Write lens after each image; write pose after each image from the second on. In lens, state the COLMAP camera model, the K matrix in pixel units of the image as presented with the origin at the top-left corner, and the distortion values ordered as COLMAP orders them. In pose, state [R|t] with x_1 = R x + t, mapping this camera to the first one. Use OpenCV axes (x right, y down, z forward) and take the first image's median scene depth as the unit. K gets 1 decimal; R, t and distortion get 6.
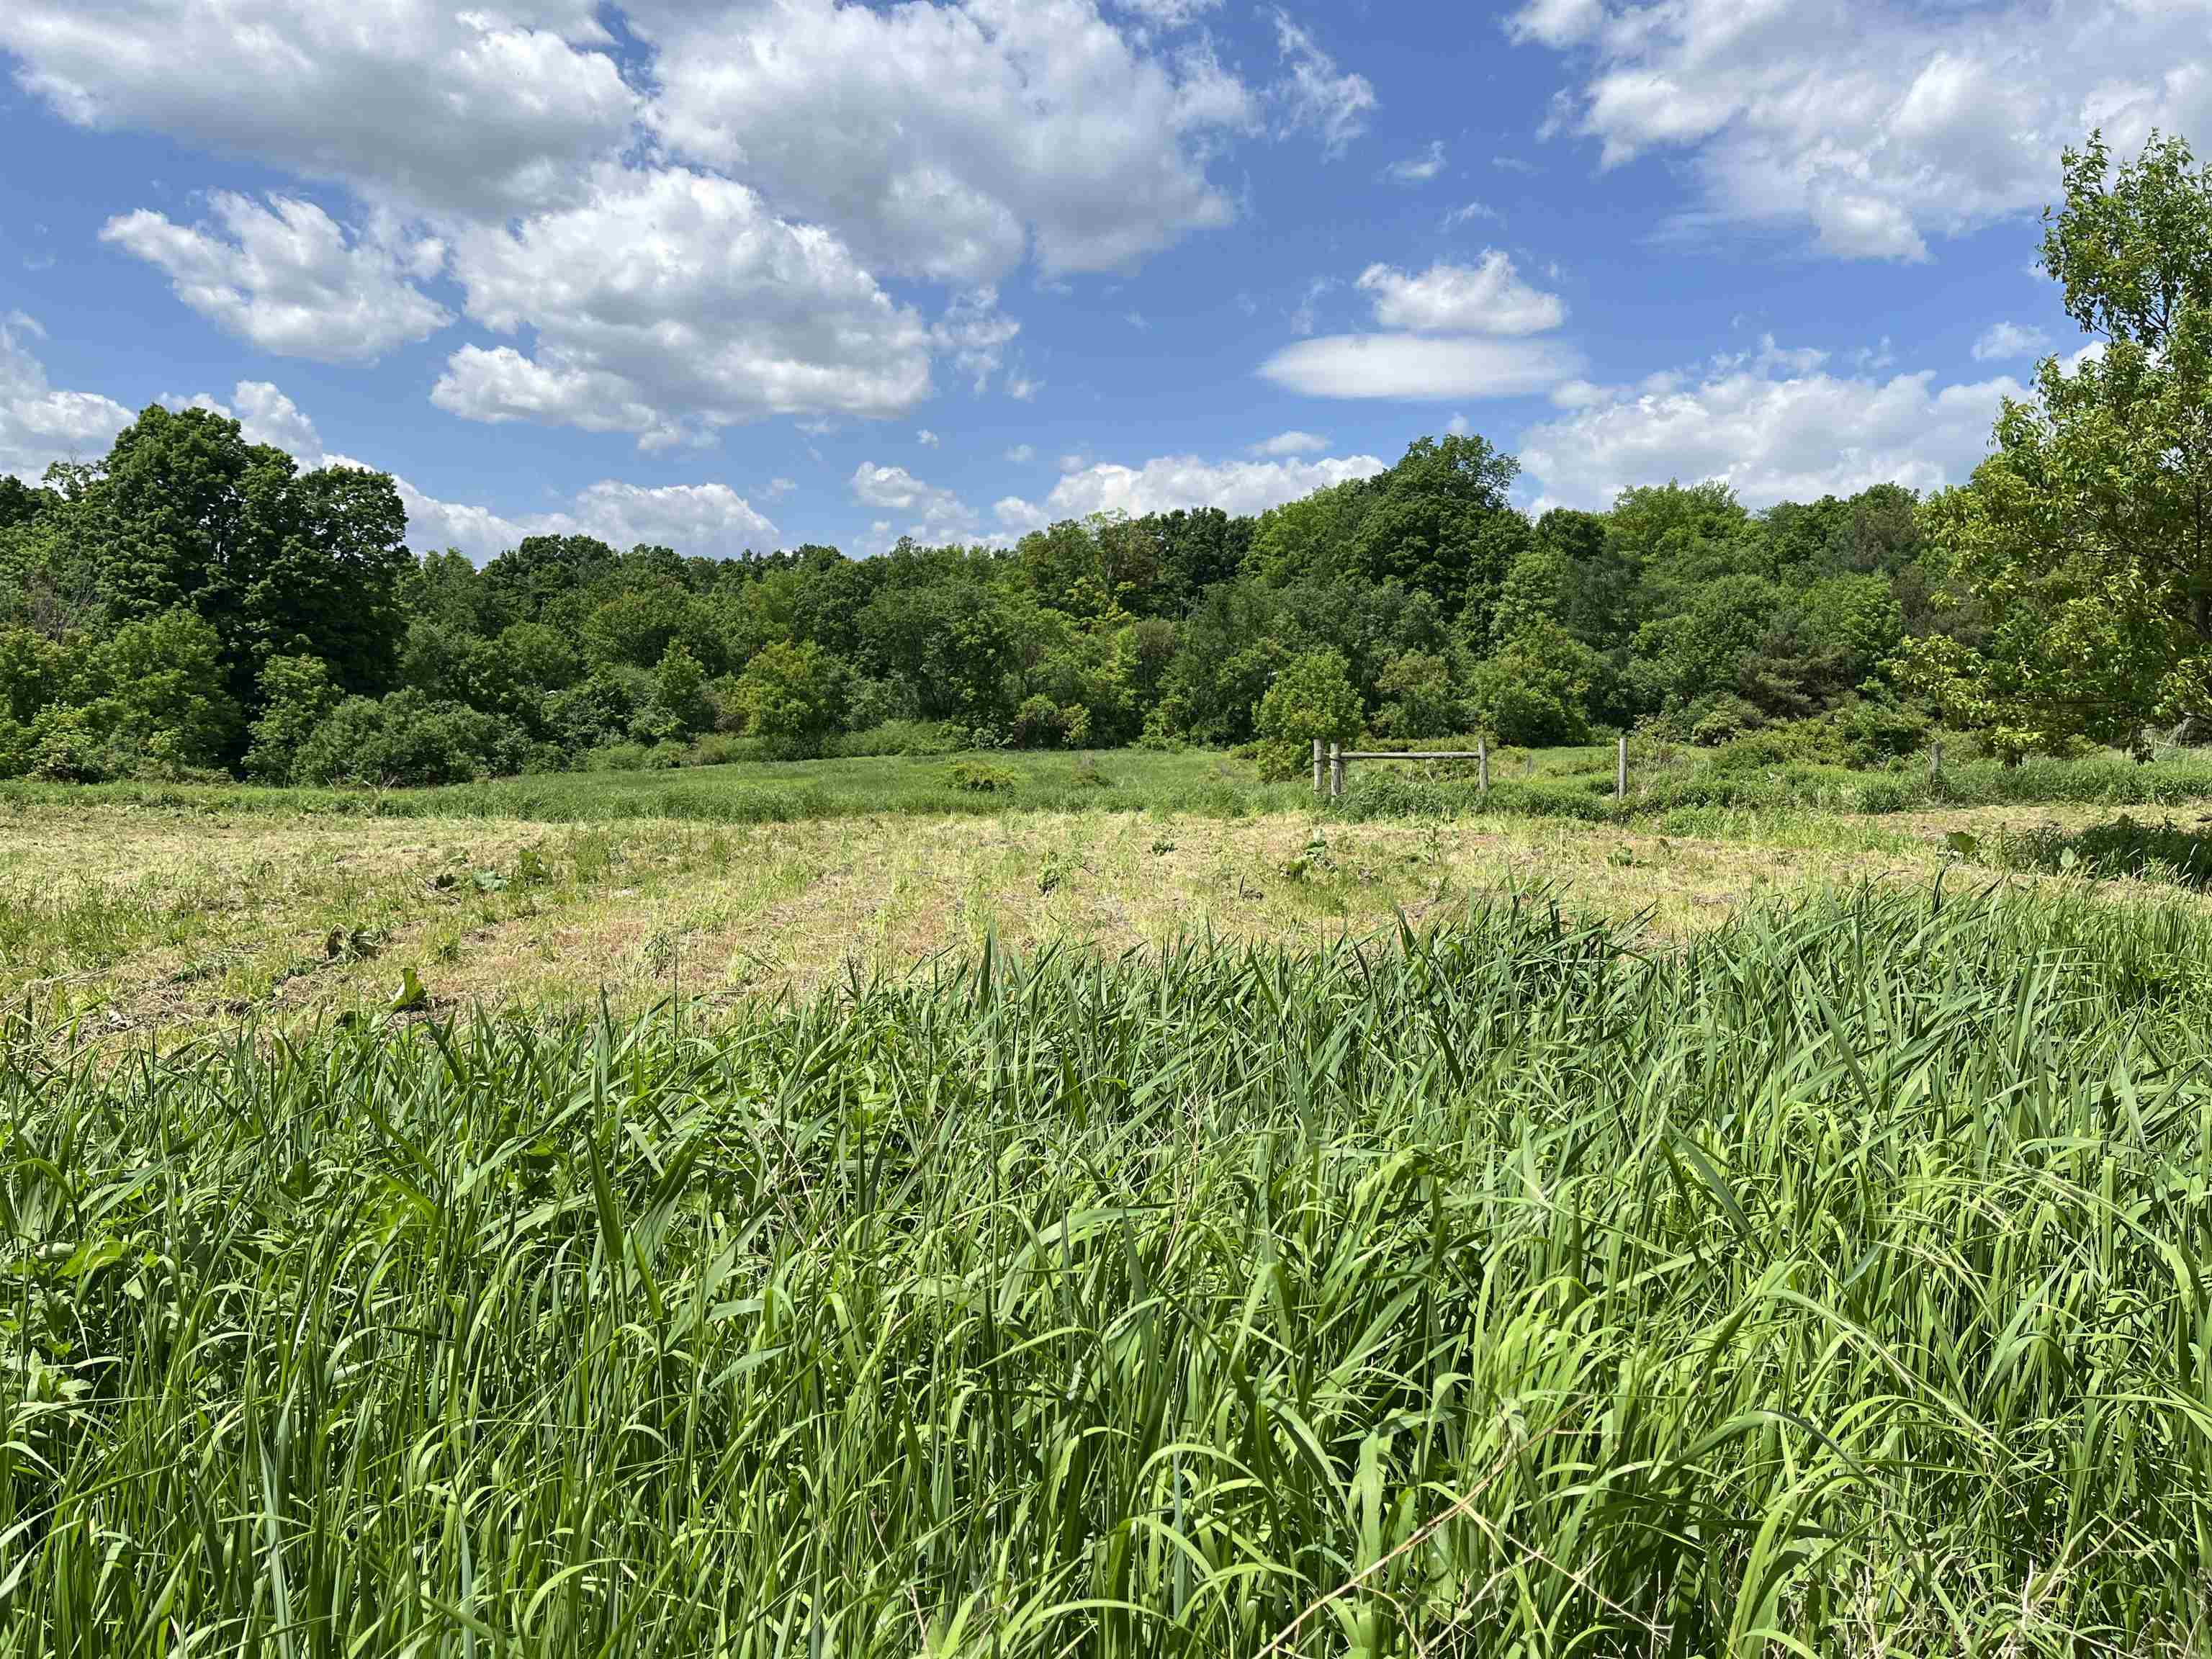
lens RADIAL K [[1684.2, 0, 1090.6], [0, 1684.2, 832.4], [0, 0, 1]] dist [0.051443, -0.076773]
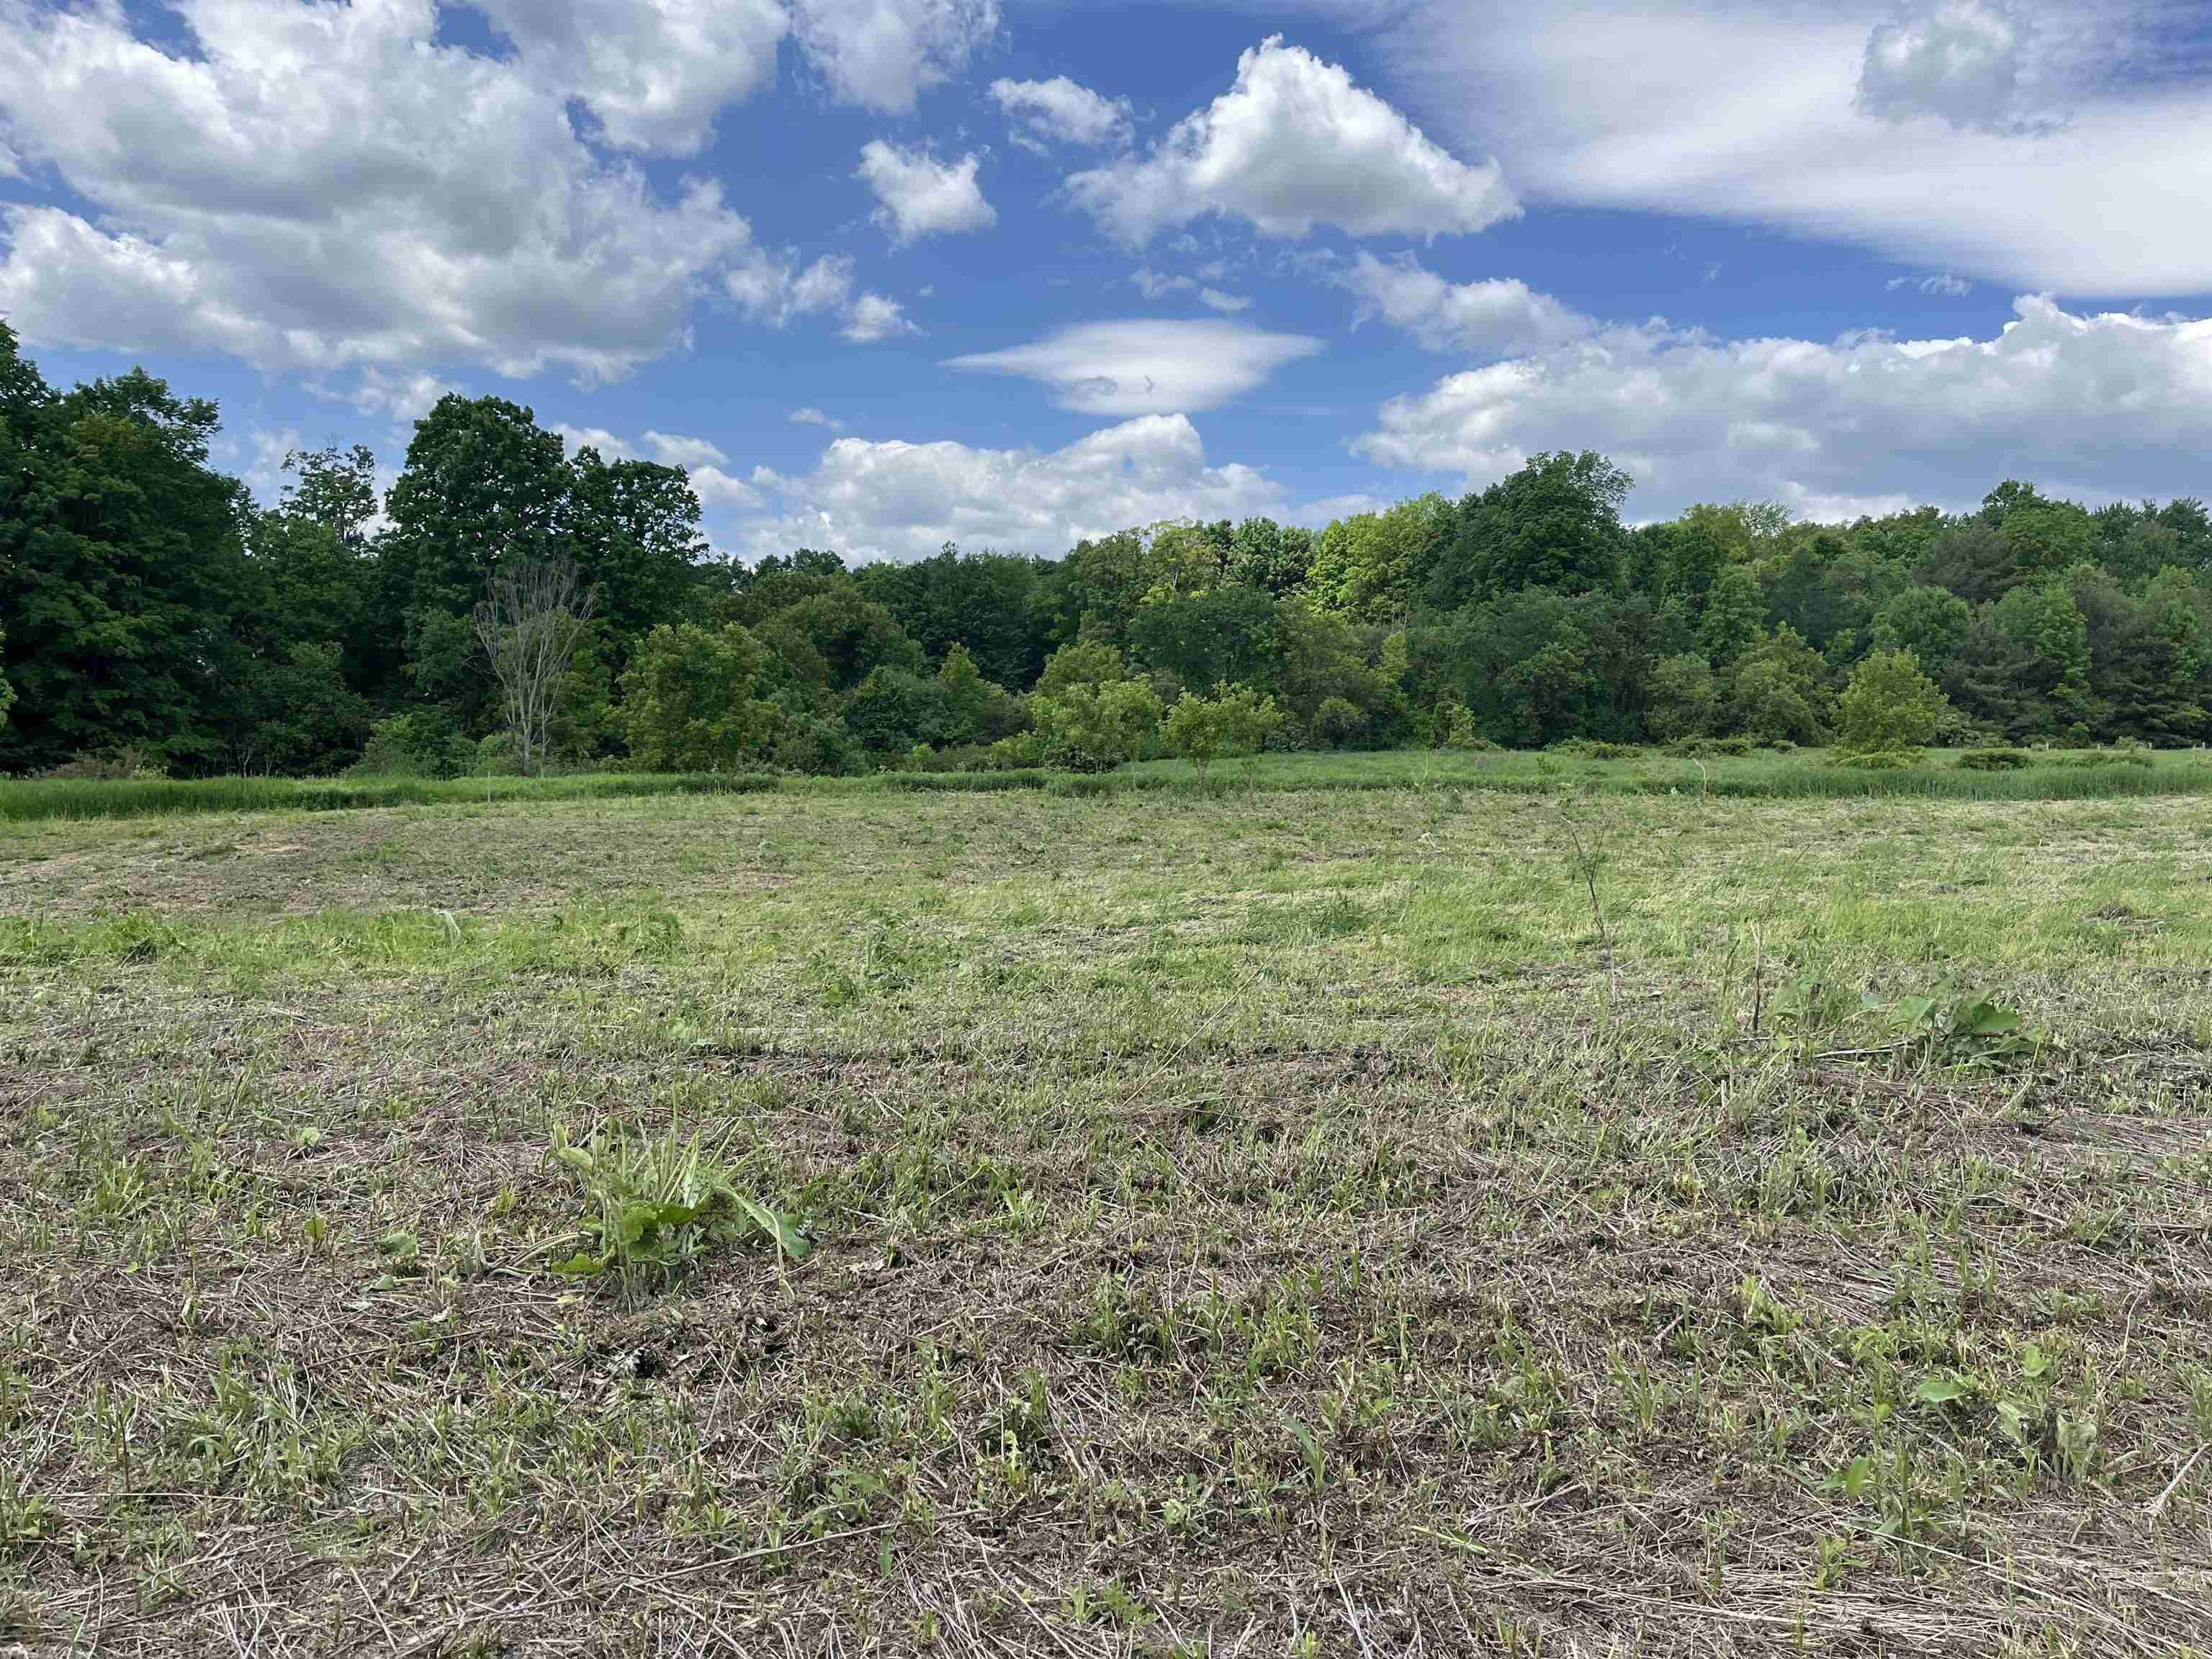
lens RADIAL K [[1684.2, 0, 1135.4], [0, 1684.2, 863.1], [0, 0, 1]] dist [0.051443, -0.076773]
pose [[0.991263, -0.011487, 0.131402, -0.280298], [0.010139, 0.999889, 0.010921, 0.005791], [-0.131513, -0.009494, 0.991269, 0.002701]]
